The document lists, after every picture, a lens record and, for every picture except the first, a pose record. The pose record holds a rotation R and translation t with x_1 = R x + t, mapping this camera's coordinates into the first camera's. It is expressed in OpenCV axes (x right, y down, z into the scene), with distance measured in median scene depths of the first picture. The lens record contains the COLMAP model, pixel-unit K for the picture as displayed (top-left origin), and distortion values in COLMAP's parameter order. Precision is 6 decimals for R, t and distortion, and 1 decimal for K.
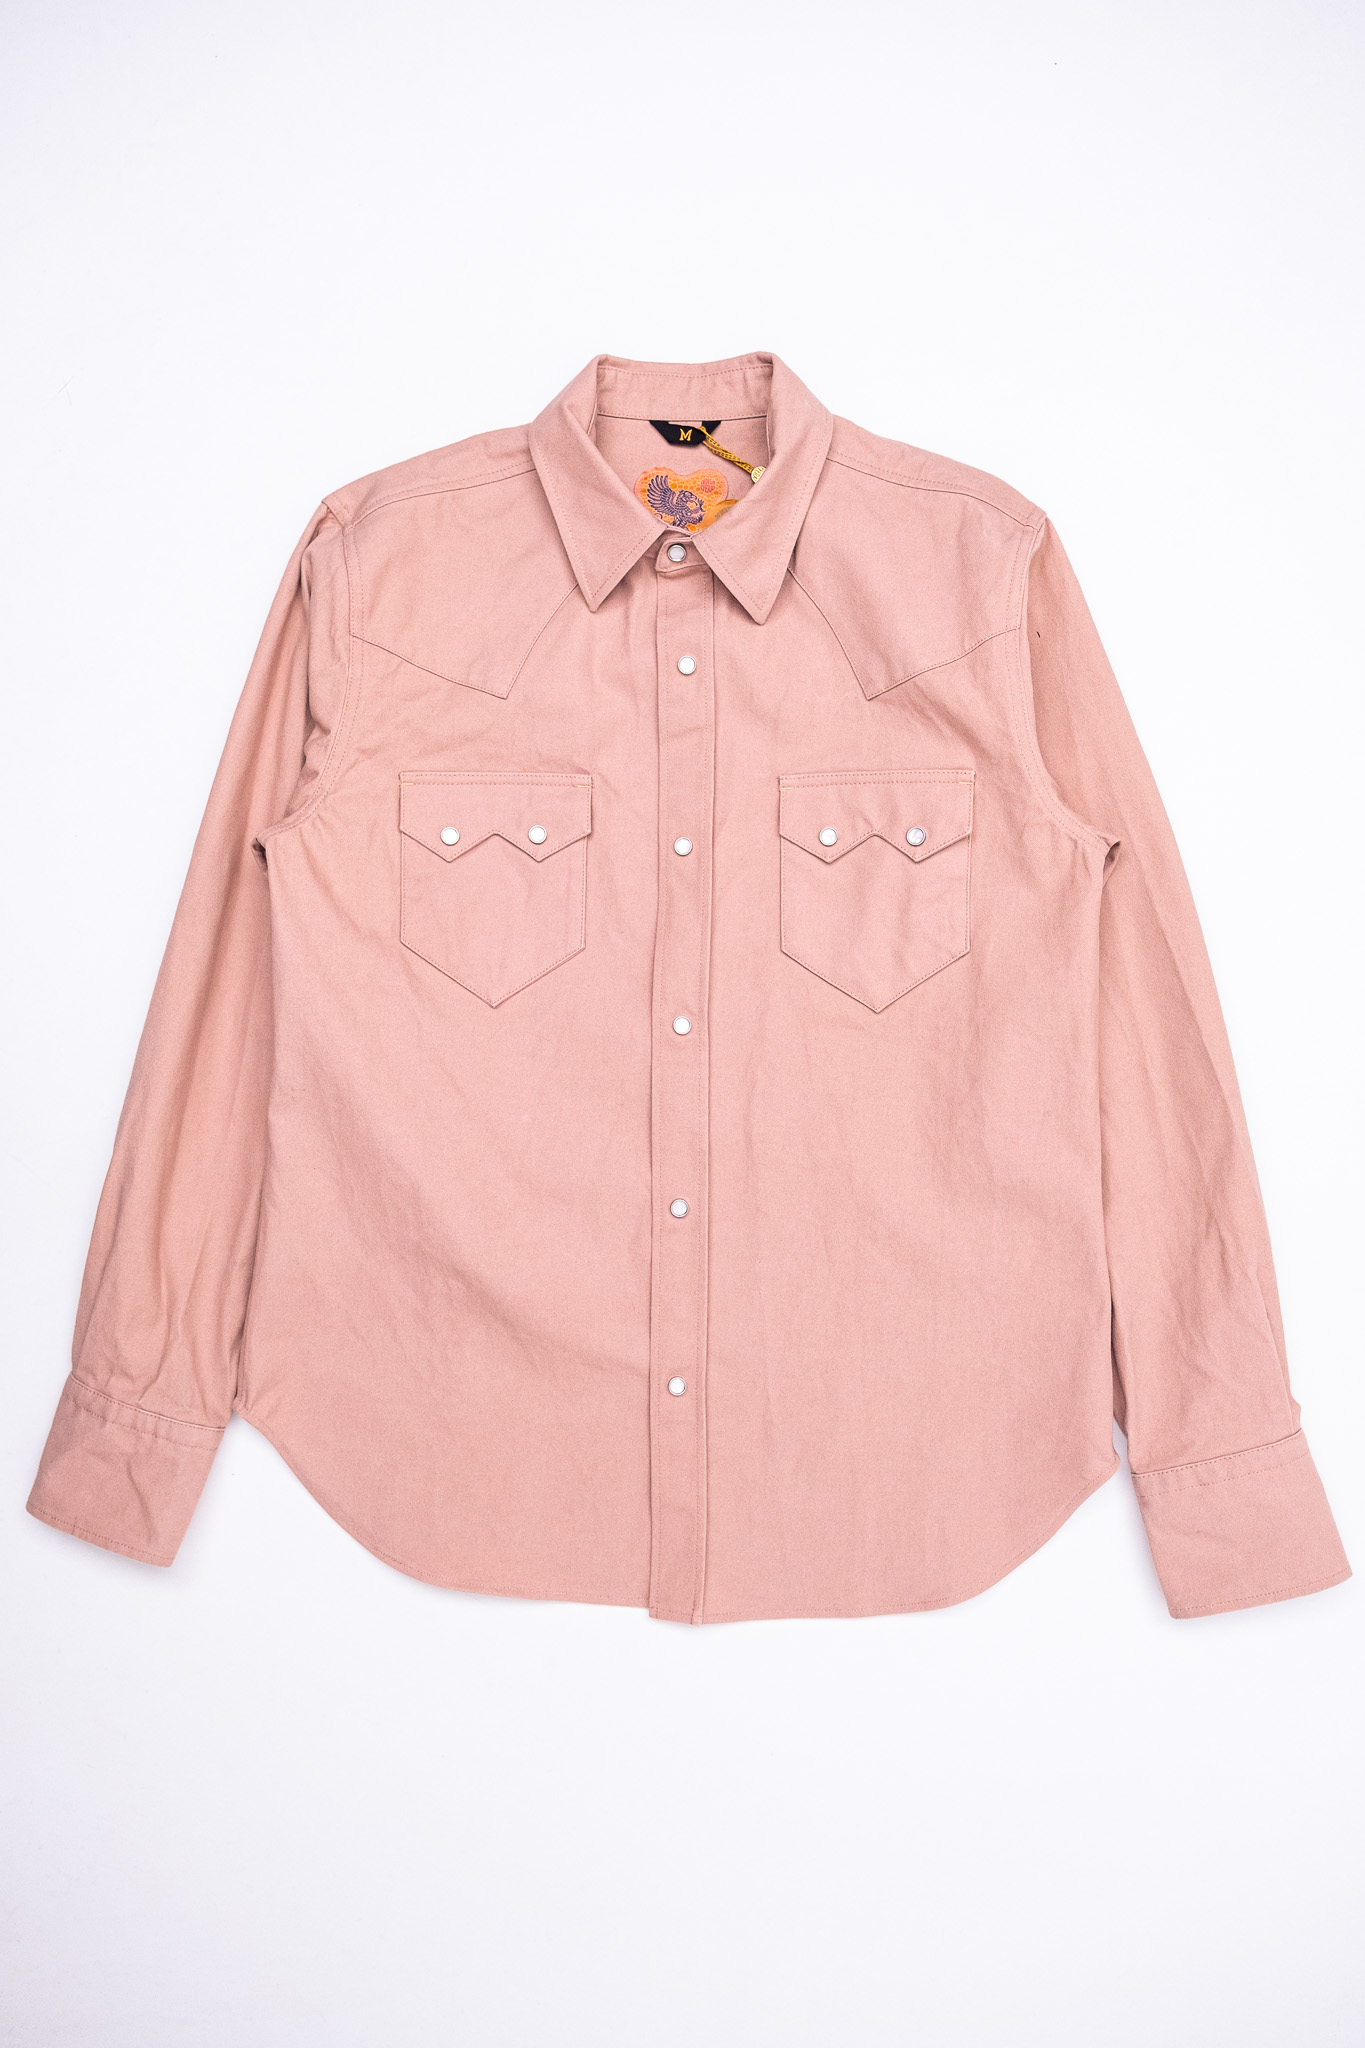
lens RADIAL K [[1381.6, 0, 678.0], [0, 1381.6, 1018.5], [0, 0, 1]] dist [-0.002469, -0.001645]
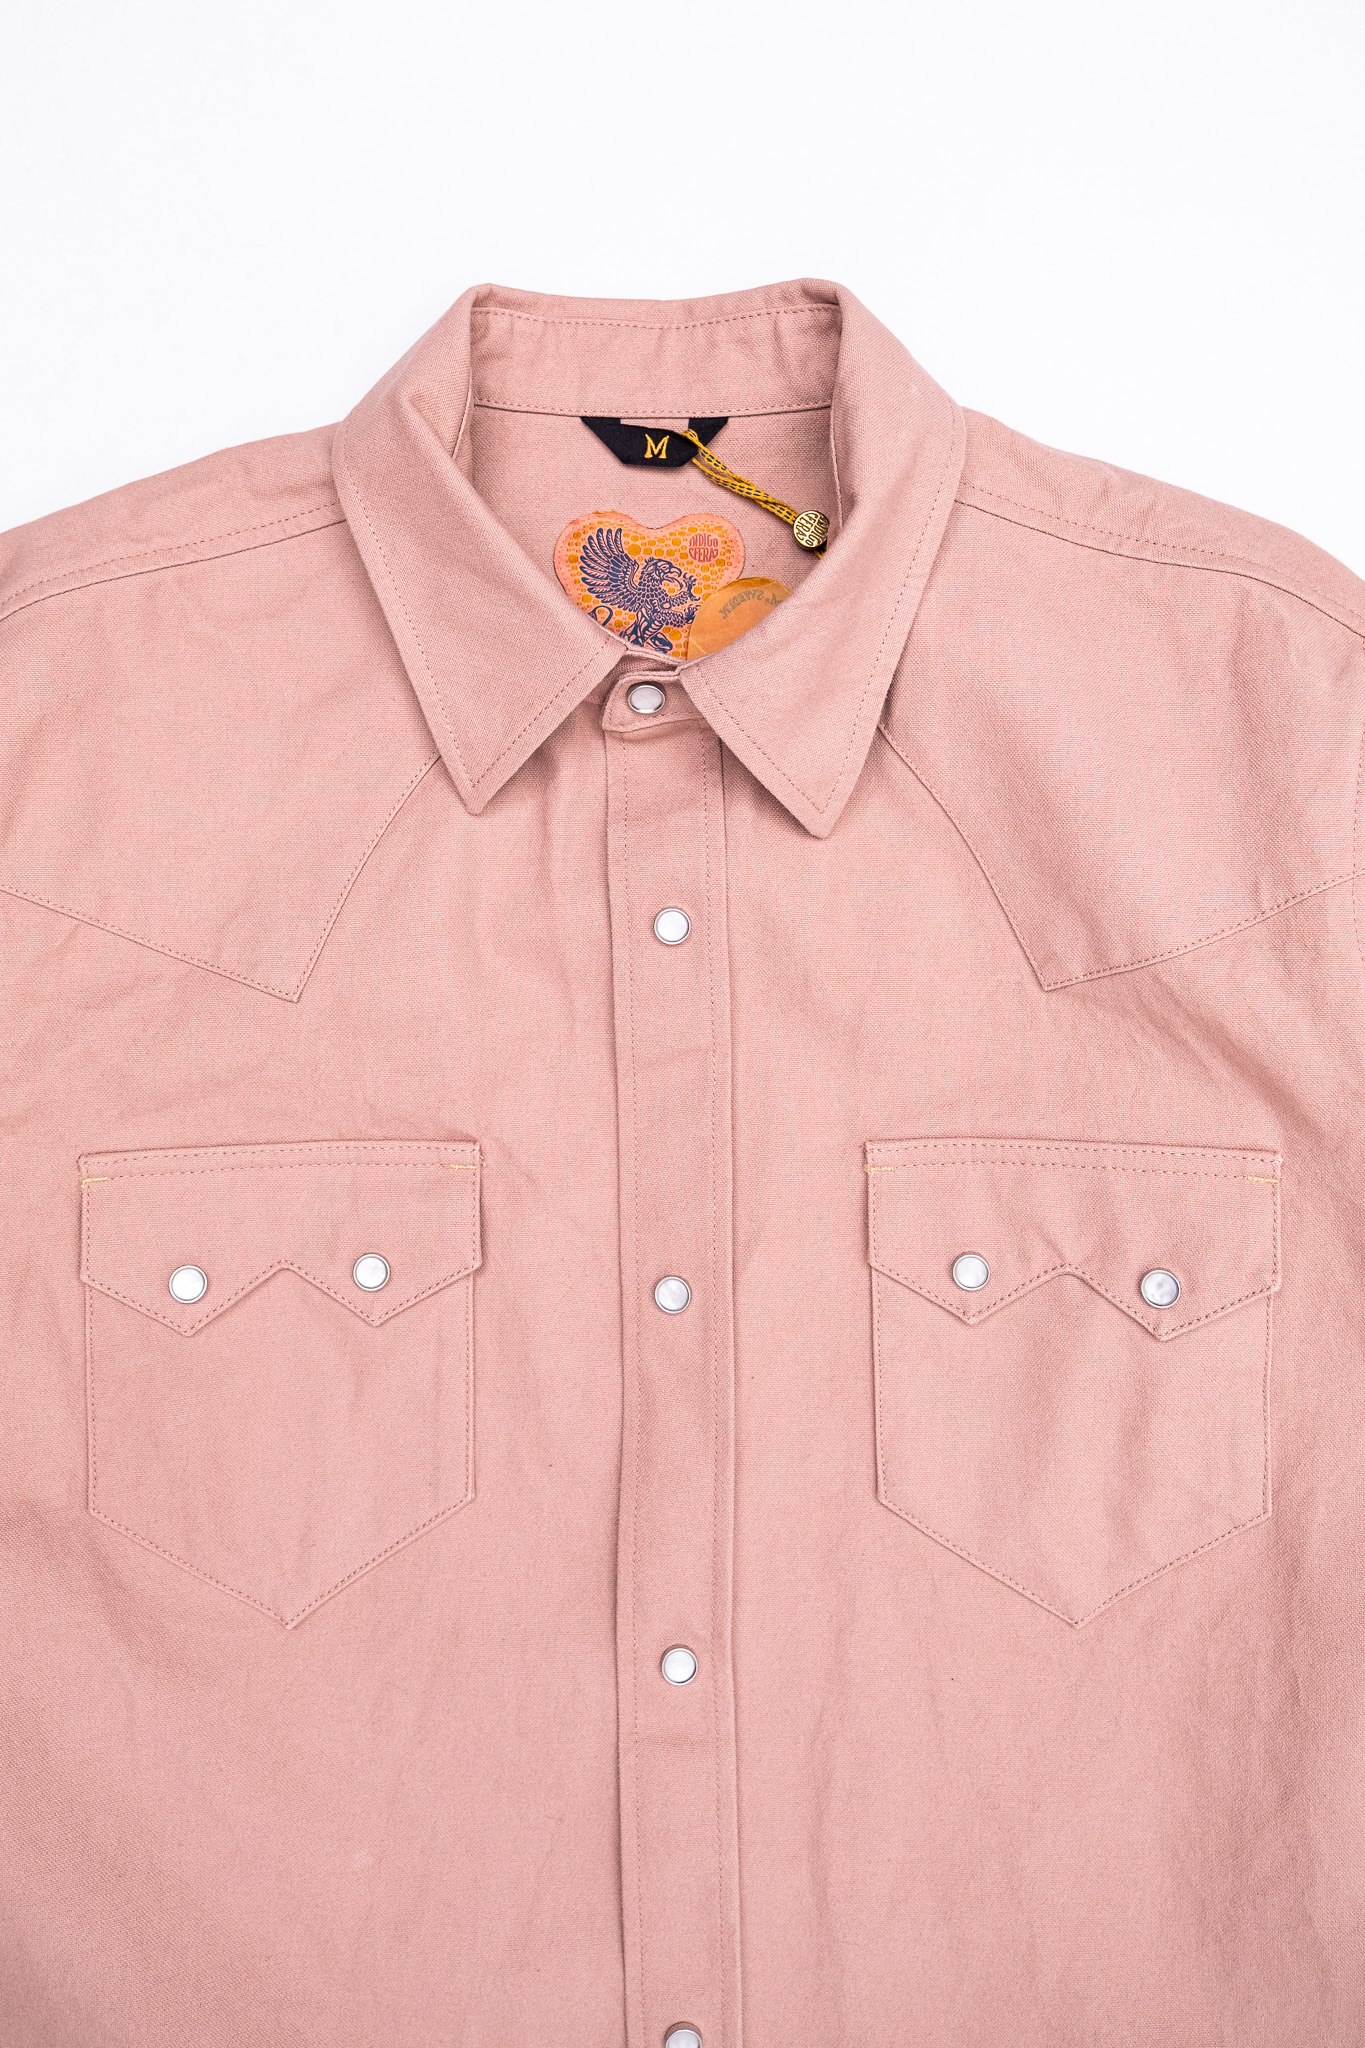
lens RADIAL K [[1696.9, 0, 682.9], [0, 1696.9, 1022.9], [0, 0, 1]] dist [-0.007725, -0.006885]
pose [[0.998929, -0.023769, 0.039707, -0.013981], [0.023870, 0.999713, -0.002083, -0.219537], [-0.039647, 0.003028, 0.999209, 0.404736]]
